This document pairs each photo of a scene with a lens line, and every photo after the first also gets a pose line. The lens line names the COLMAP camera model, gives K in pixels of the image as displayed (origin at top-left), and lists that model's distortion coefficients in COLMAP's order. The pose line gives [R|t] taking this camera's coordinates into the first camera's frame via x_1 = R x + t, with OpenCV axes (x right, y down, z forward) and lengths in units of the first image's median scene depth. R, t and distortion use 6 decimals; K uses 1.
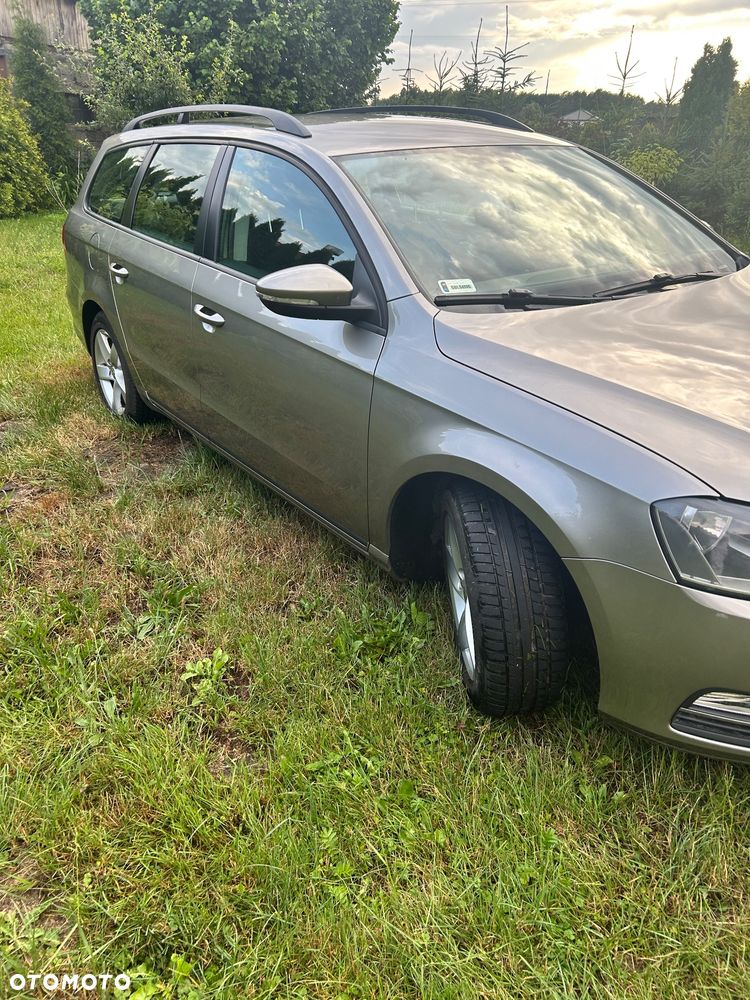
lens RADIAL K [[756.4, 0, 374.3], [0, 756.4, 501.5], [0, 0, 1]] dist [0.043729, -0.045167]
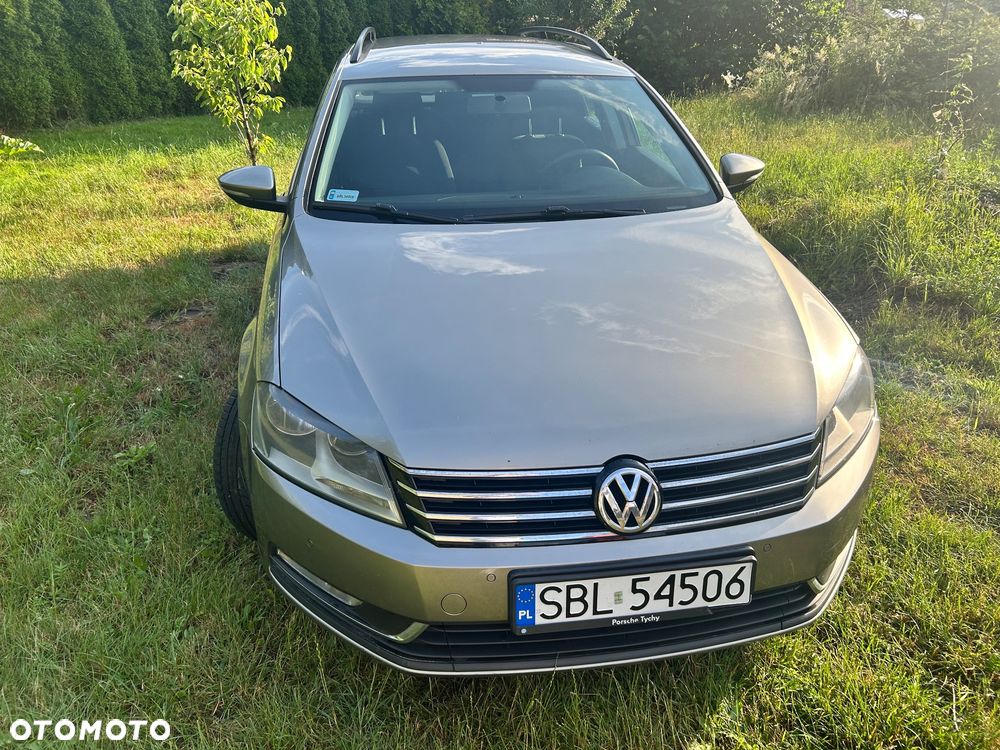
lens RADIAL K [[756.4, 0, 501.2], [0, 756.4, 372.5], [0, 0, 1]] dist [0.043729, -0.045167]
pose [[0.889780, 0.203282, -0.408618, 0.785641], [-0.209419, 0.977359, 0.030205, -0.086995], [0.405506, 0.058697, 0.912206, 0.015120]]
